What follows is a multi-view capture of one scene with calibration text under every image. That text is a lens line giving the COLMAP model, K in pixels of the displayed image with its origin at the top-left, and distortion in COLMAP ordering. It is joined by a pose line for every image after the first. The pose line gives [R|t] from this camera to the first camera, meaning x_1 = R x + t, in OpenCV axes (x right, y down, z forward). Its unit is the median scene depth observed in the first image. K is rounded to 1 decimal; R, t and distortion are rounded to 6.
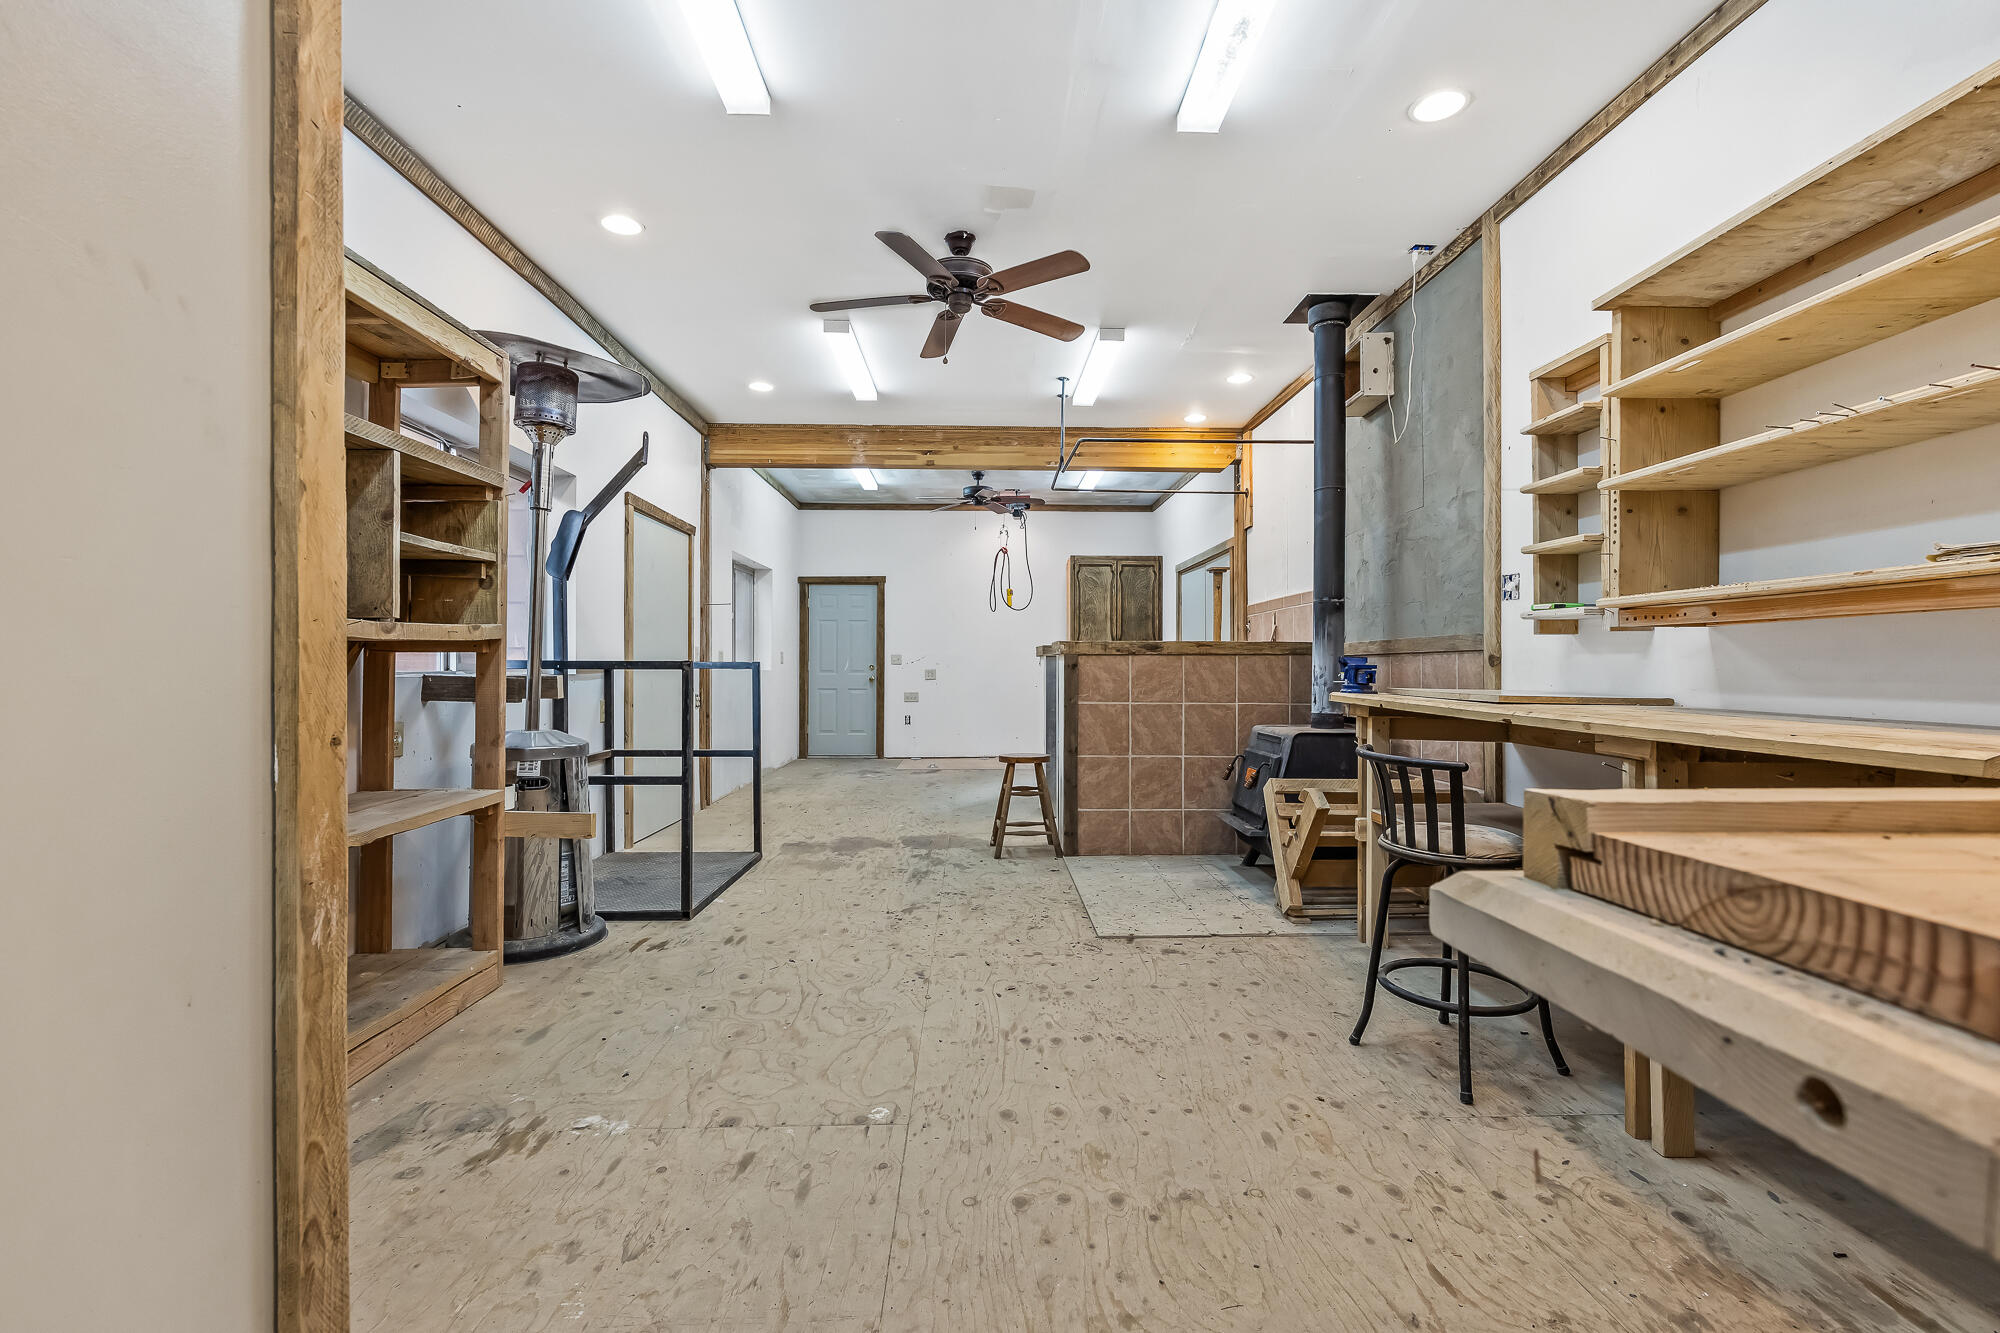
lens RADIAL K [[902.2, 0, 994.3], [0, 902.2, 660.5], [0, 0, 1]] dist [-0.000870, -0.000019]
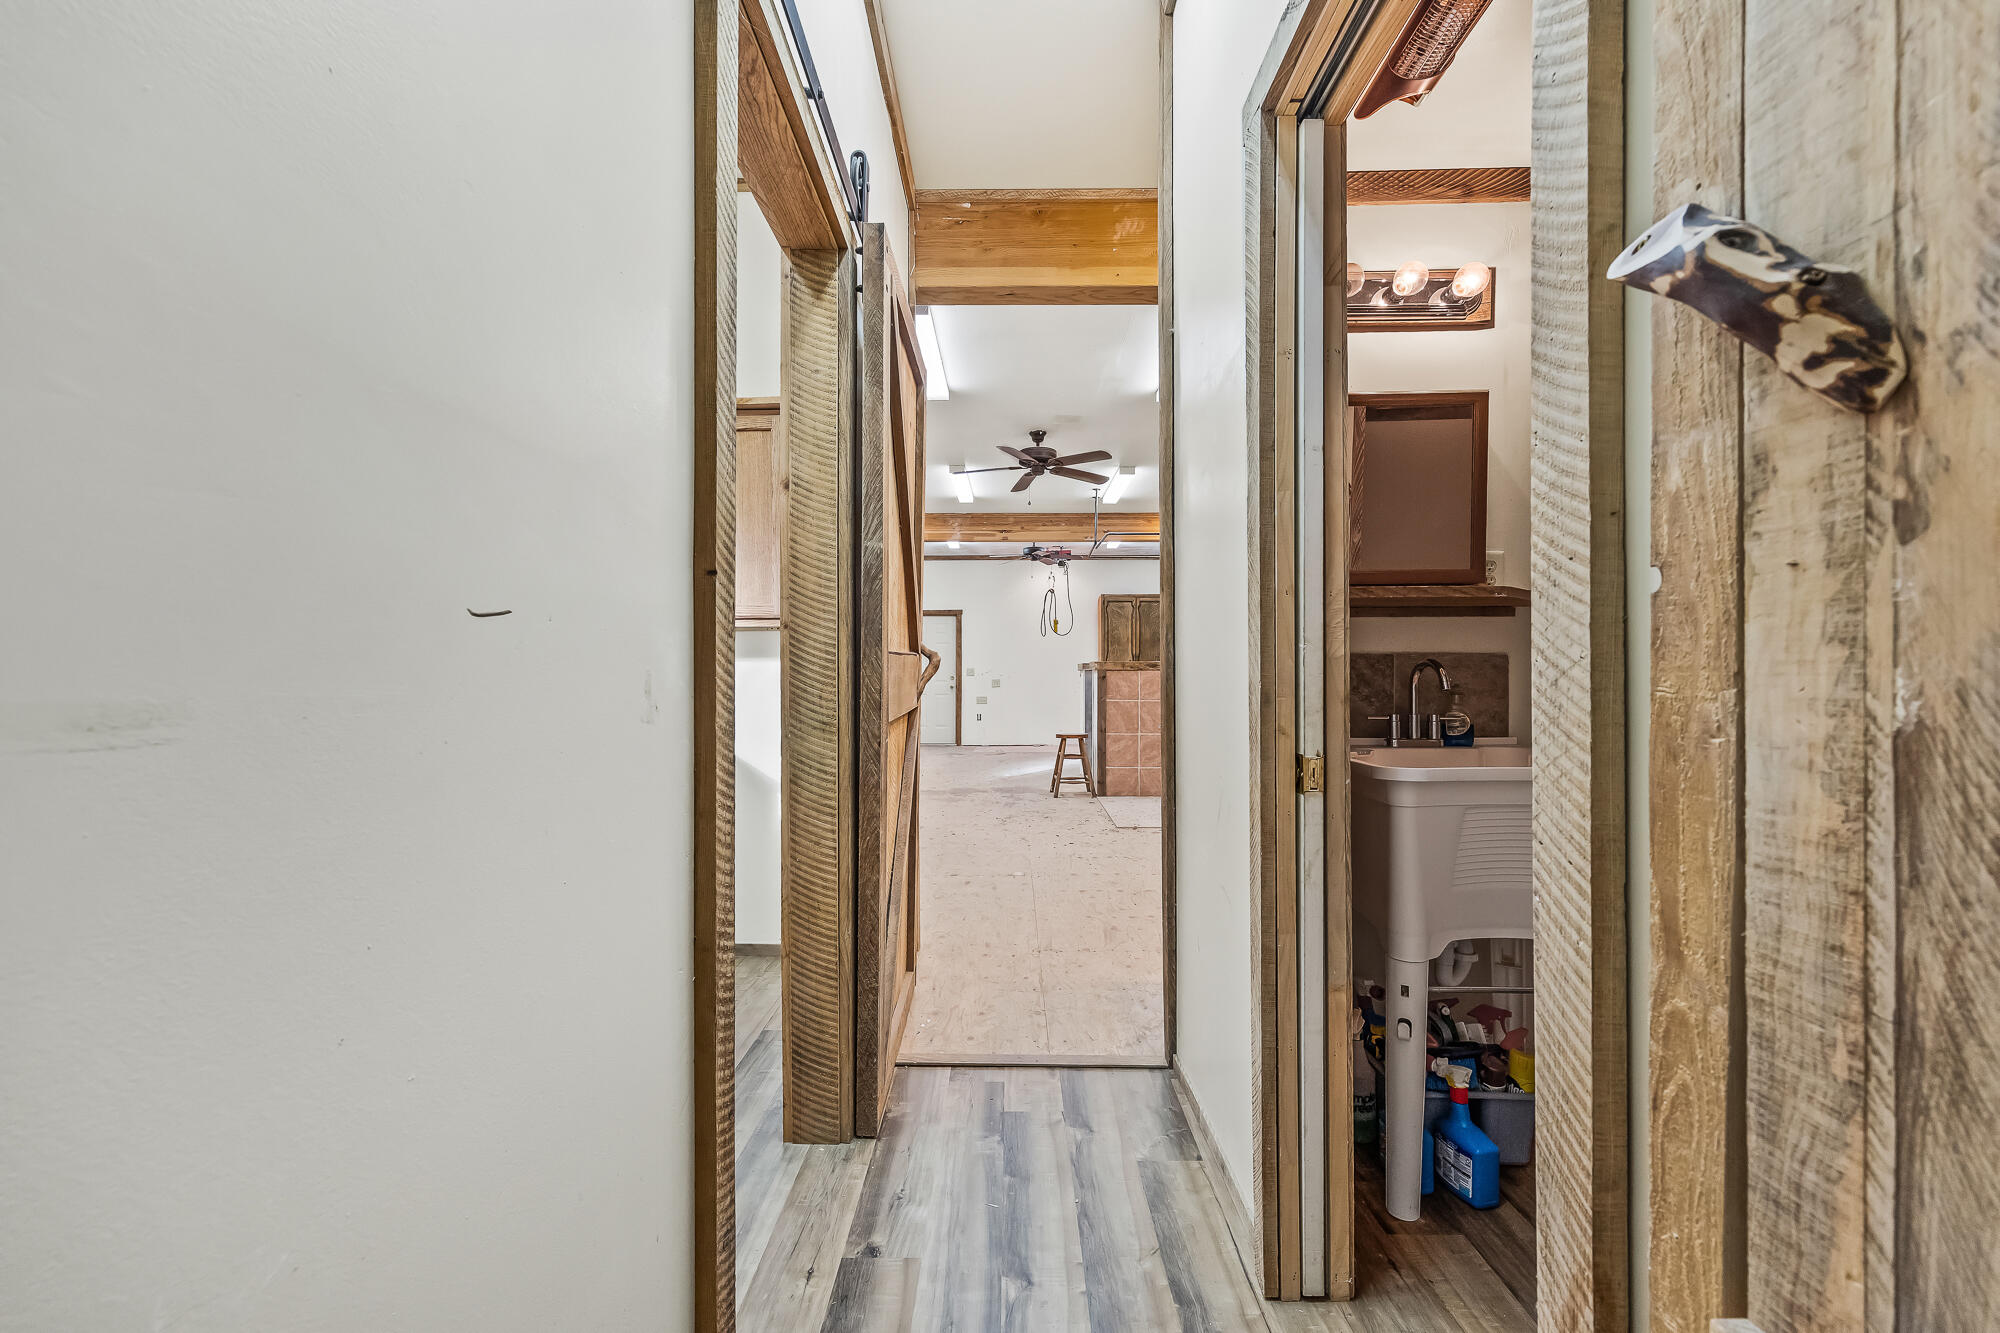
lens RADIAL K [[811.3, 0, 1000.0], [0, 811.3, 675.7], [0, 0, 1]] dist [-0.000439, 0.001140]
pose [[0.999200, -0.000057, -0.040000, -0.035785], [0.000277, 0.999985, 0.005491, -0.004753], [0.040000, -0.005498, 0.999185, -0.419072]]
